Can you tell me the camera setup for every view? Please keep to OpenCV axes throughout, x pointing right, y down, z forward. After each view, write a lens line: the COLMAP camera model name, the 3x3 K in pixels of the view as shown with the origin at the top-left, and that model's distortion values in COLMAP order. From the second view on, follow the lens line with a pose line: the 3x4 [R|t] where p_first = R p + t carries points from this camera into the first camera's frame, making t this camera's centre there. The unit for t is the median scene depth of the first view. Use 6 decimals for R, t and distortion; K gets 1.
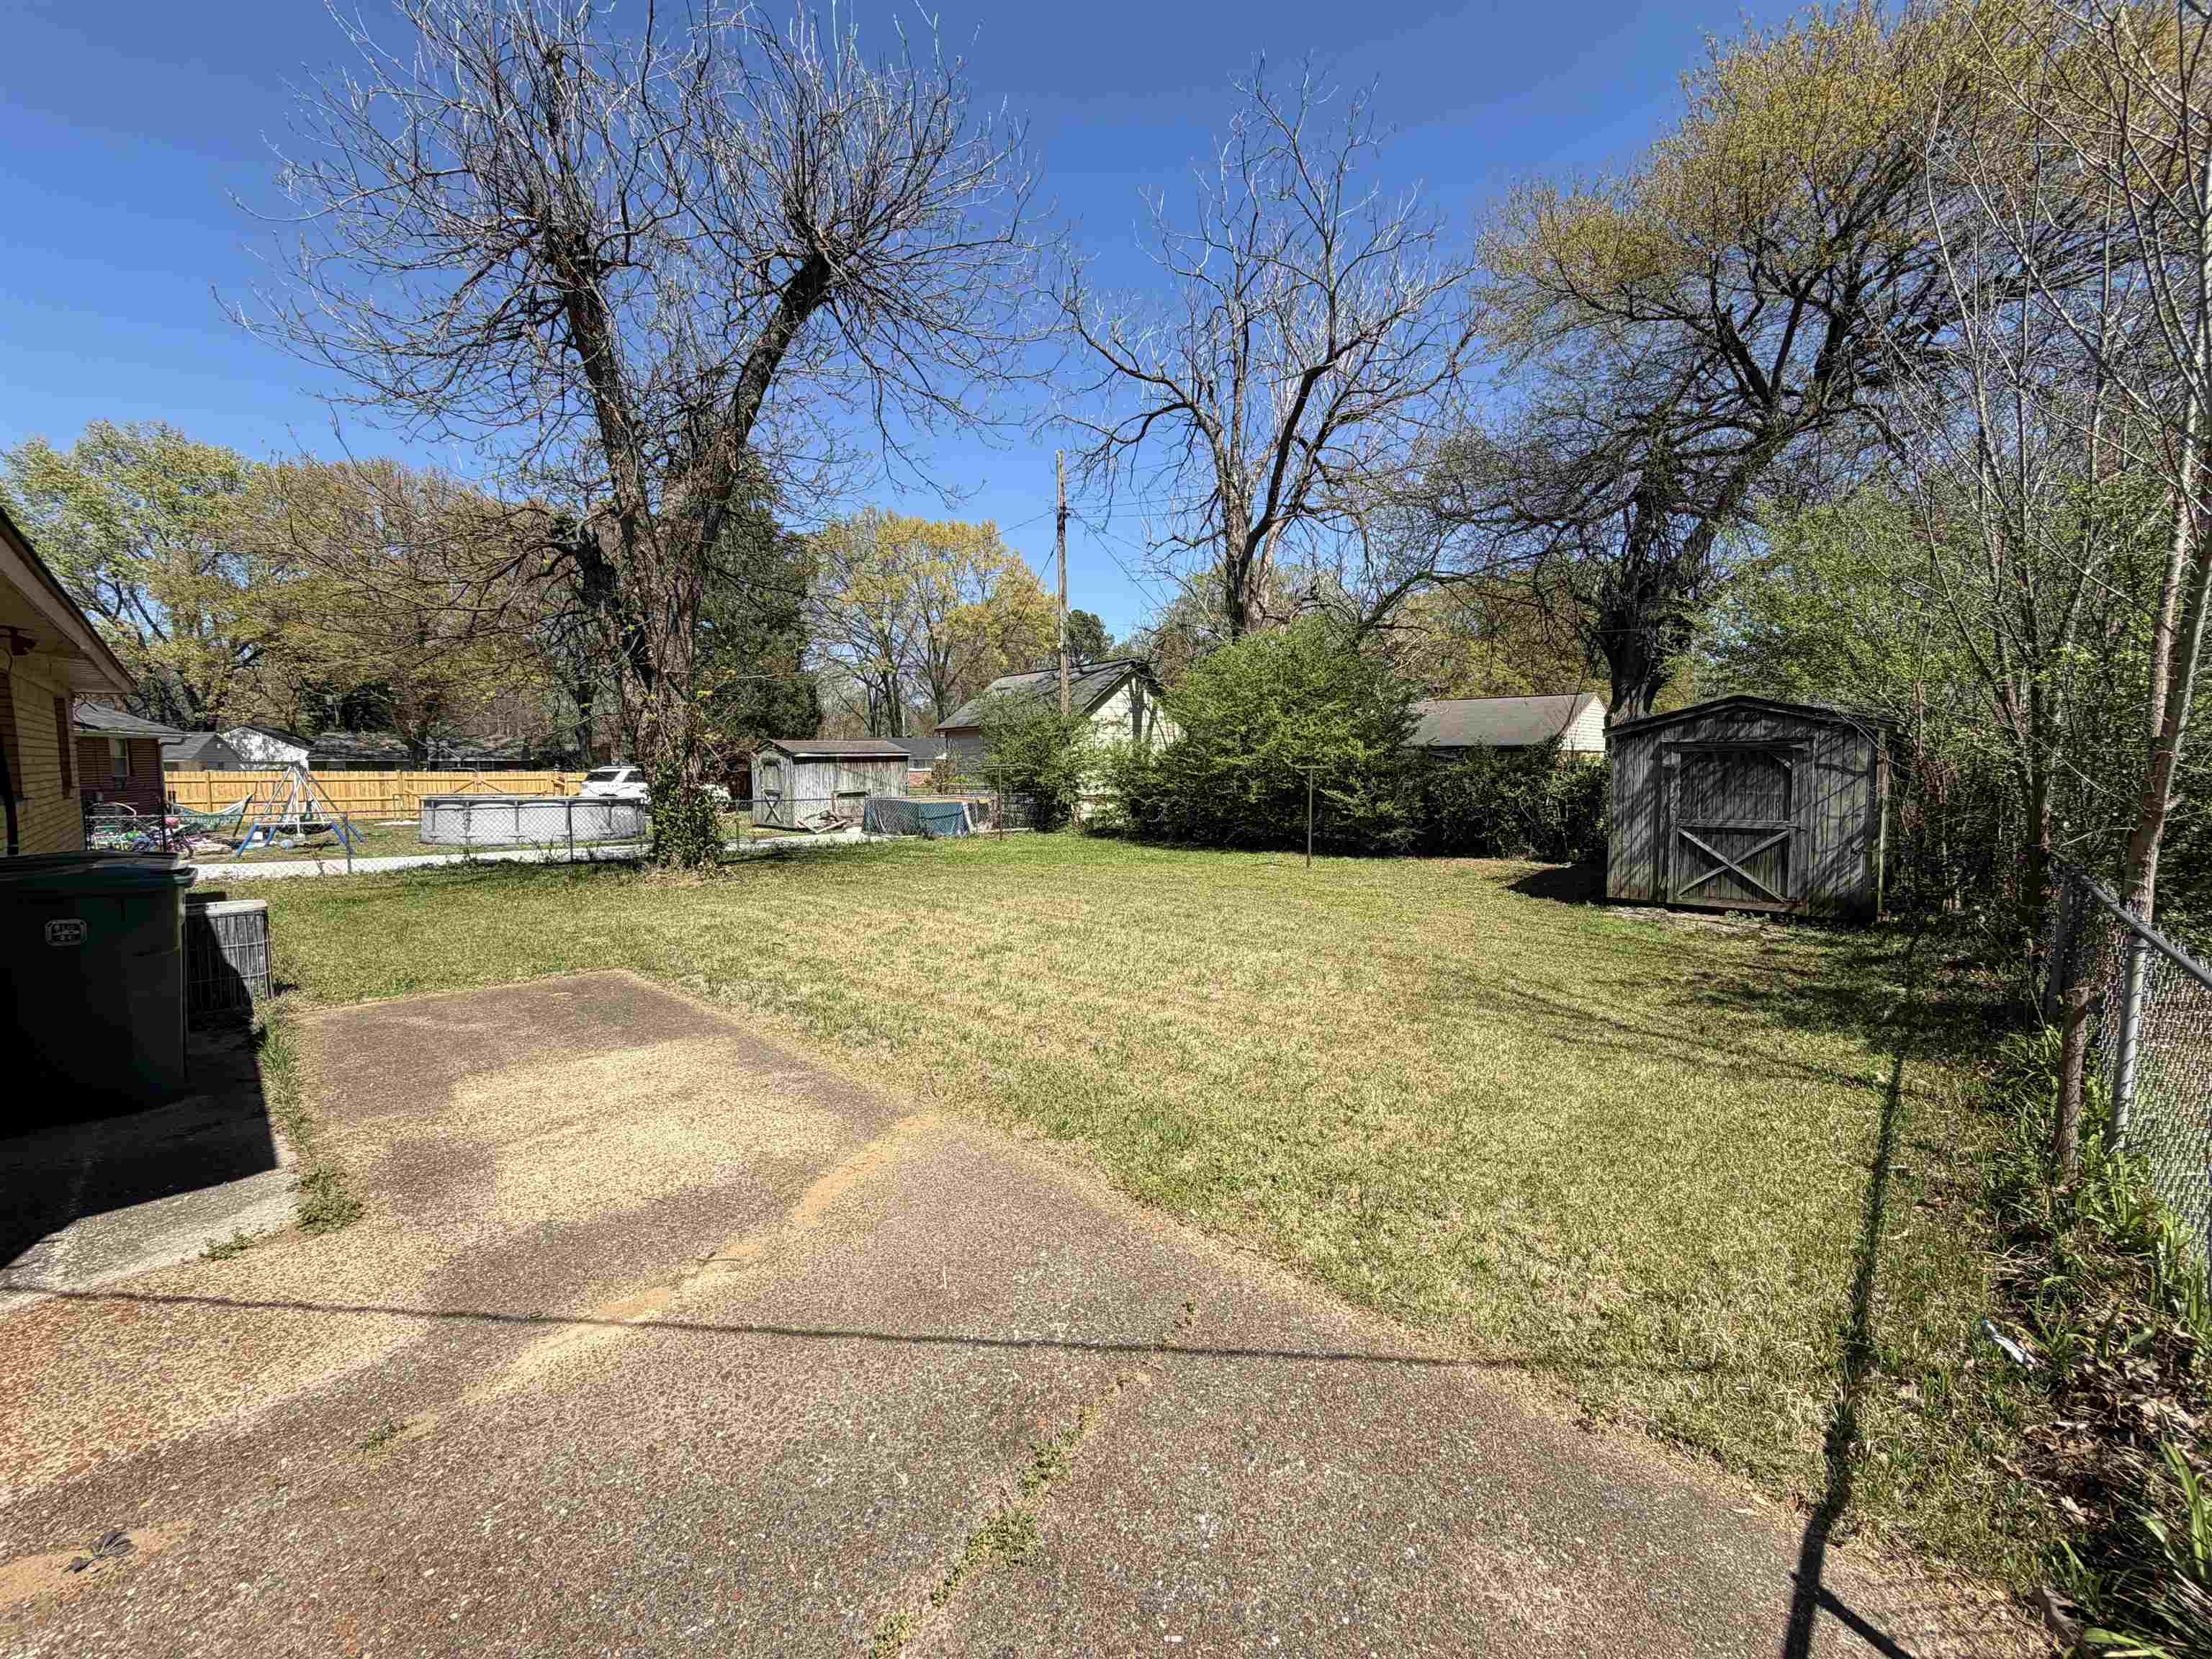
lens RADIAL K [[880.3, 0, 1102.3], [0, 880.3, 832.7], [0, 0, 1]] dist [-0.003160, 0.000778]
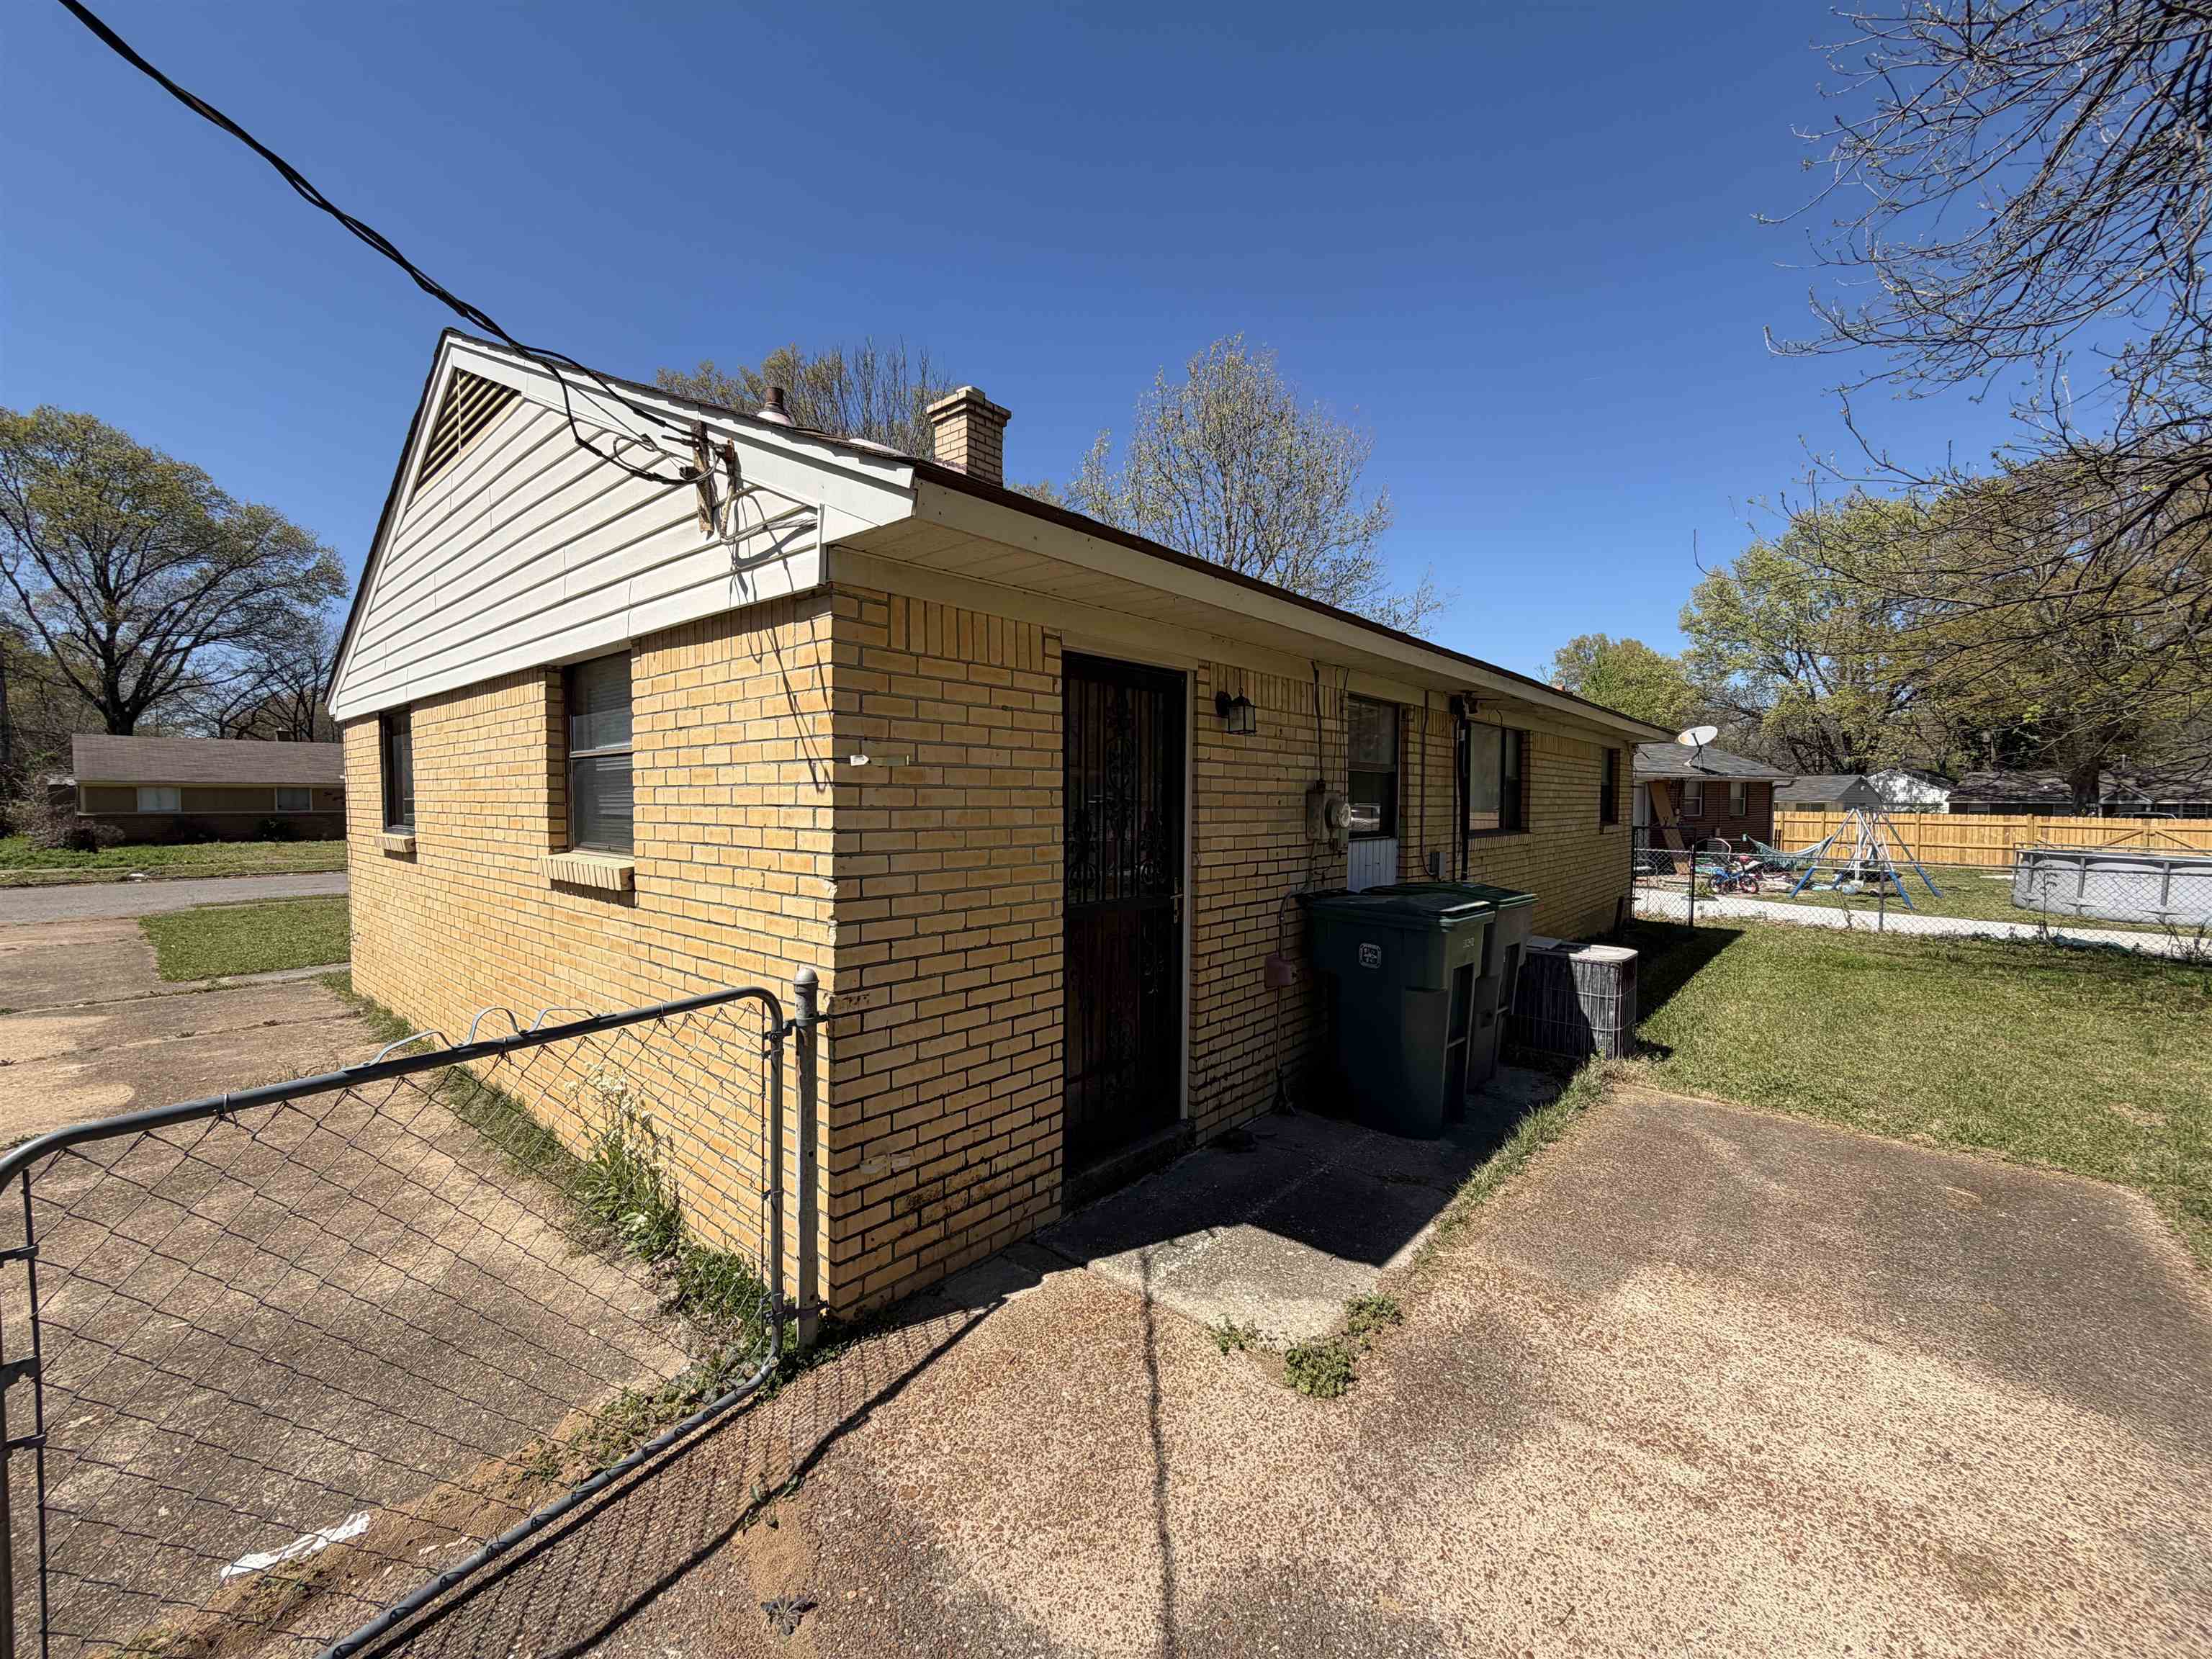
lens RADIAL K [[880.3, 0, 1098.6], [0, 880.3, 832.3], [0, 0, 1]] dist [-0.003160, 0.000778]
pose [[0.048925, 0.038755, -0.998050, -0.017302], [-0.086213, 0.995681, 0.034437, -0.009757], [0.995075, 0.084360, 0.052055, 0.113997]]
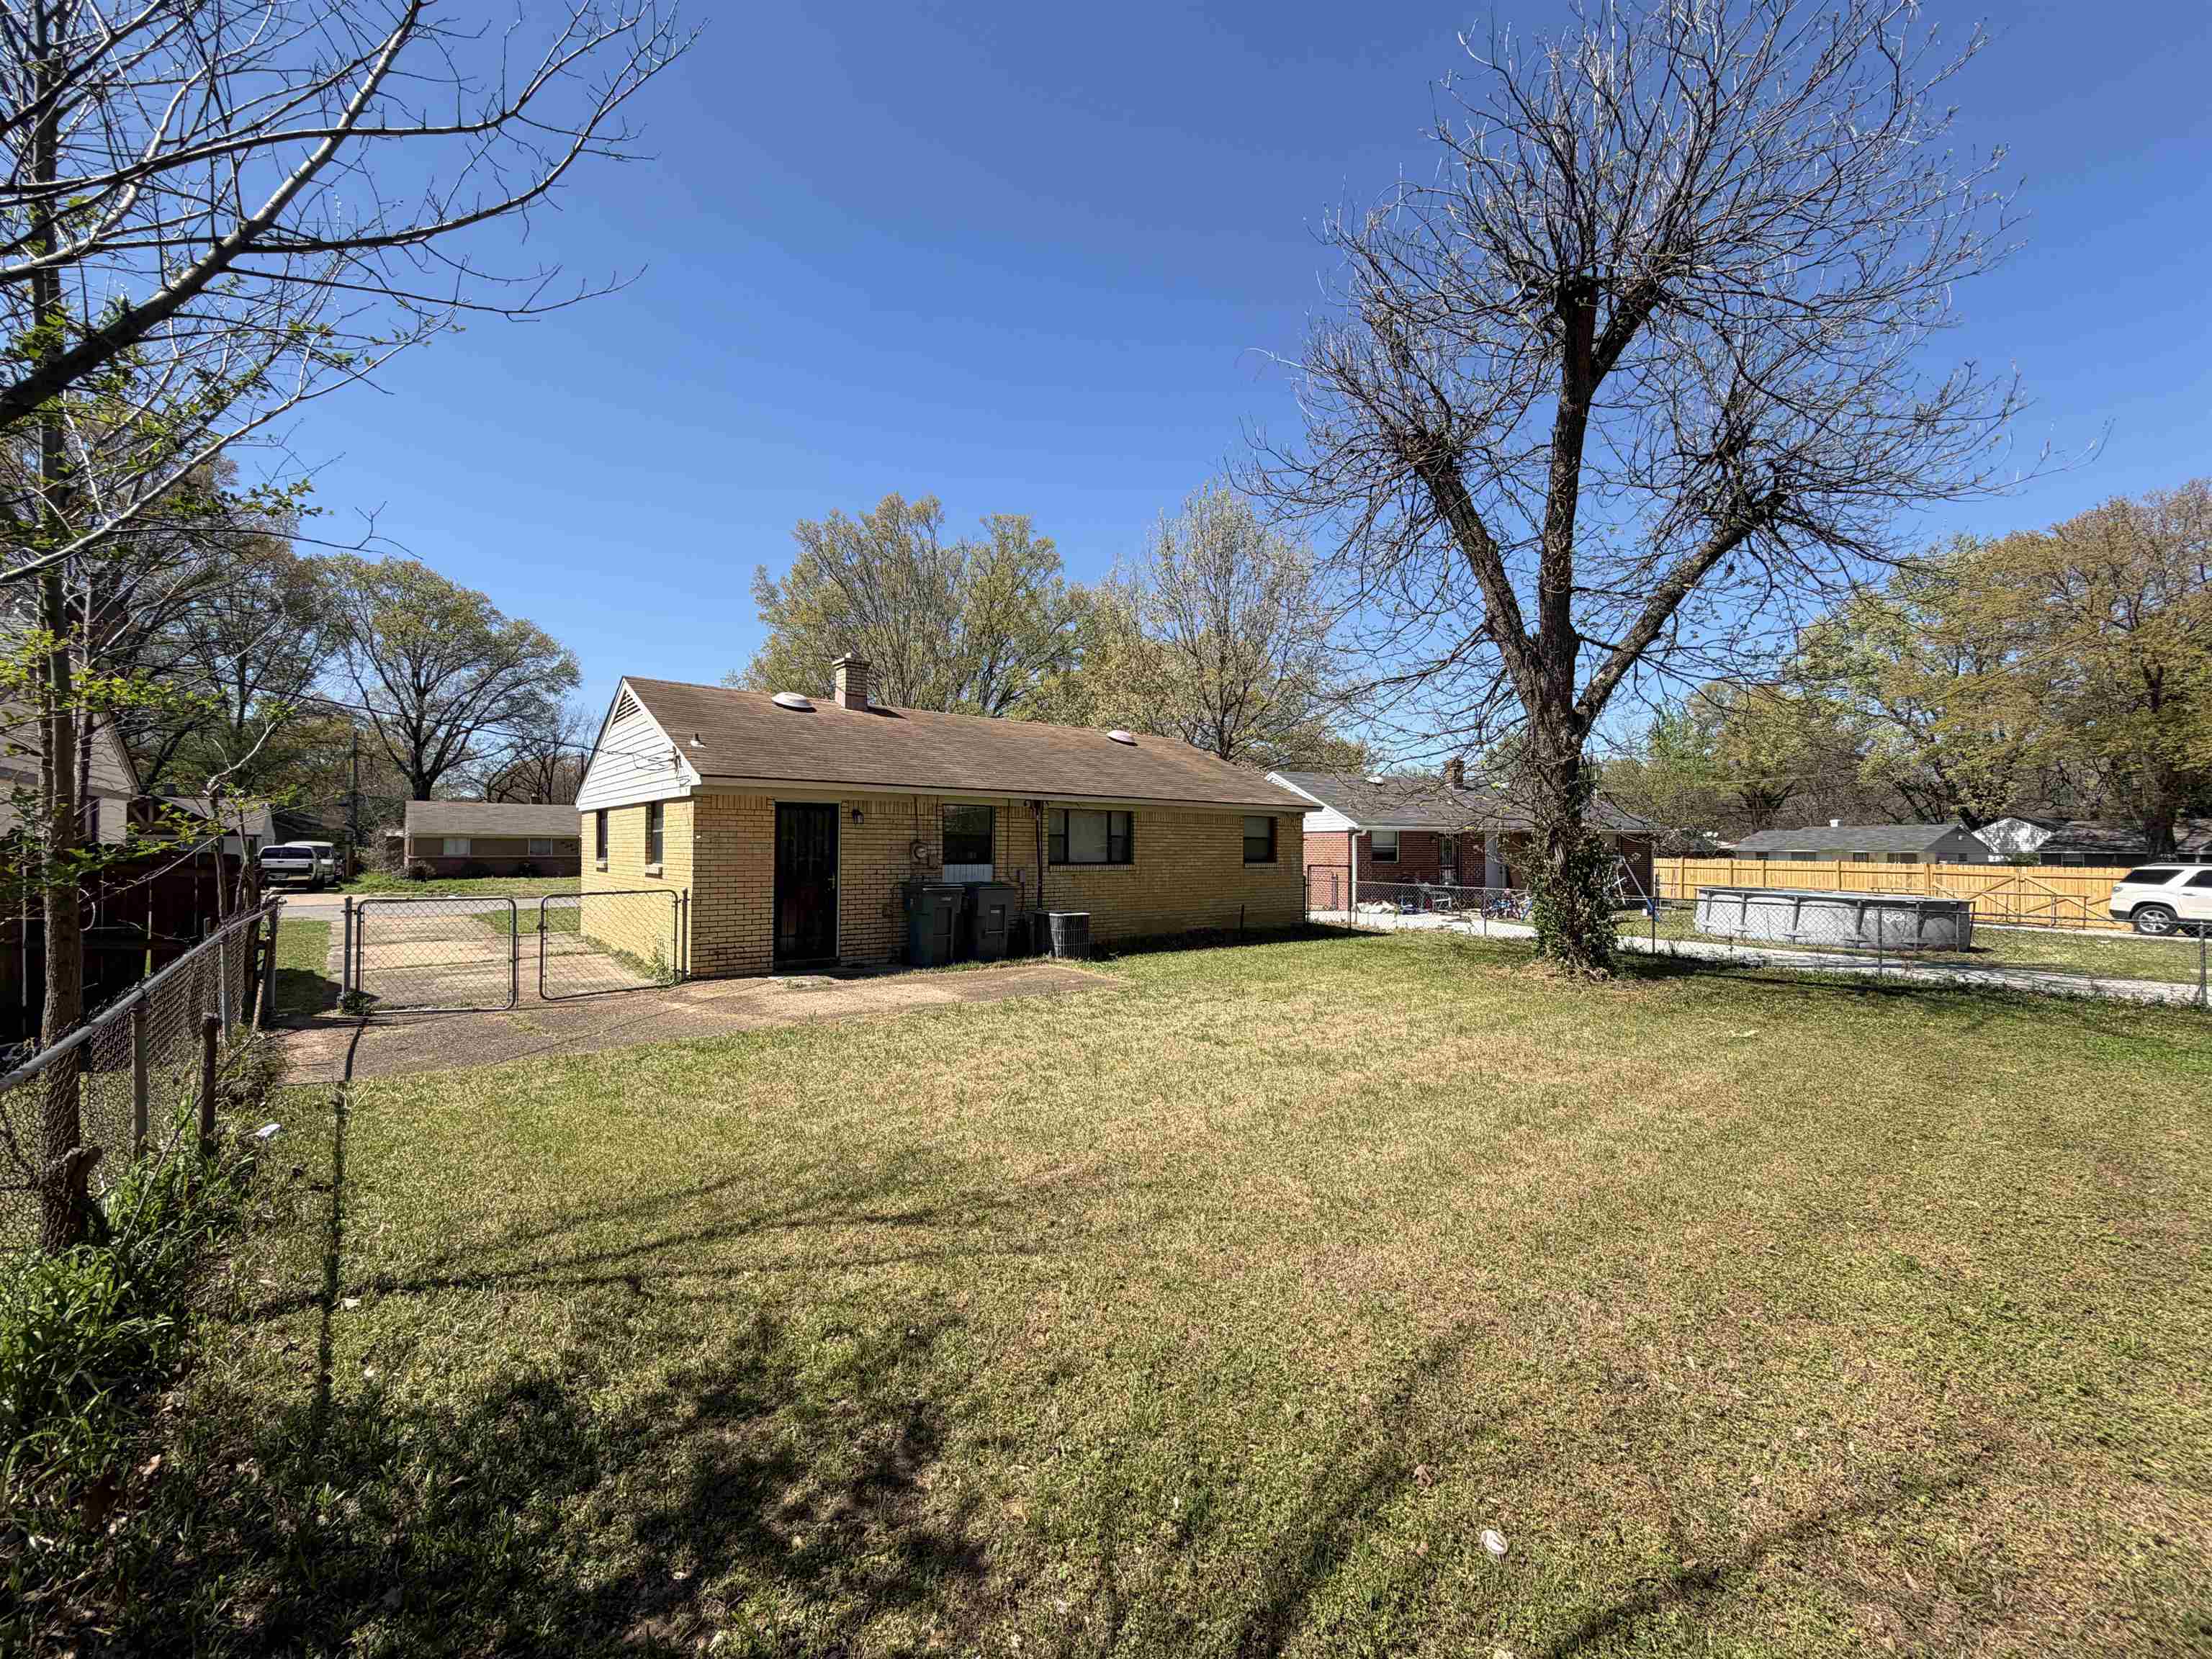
lens RADIAL K [[880.3, 0, 1097.5], [0, 880.3, 837.1], [0, 0, 1]] dist [-0.003160, 0.000778]
pose [[-0.119504, -0.011779, -0.992764, 0.306533], [-0.087076, 0.996201, -0.001338, -0.030005], [0.989008, 0.086286, -0.120075, 0.354710]]
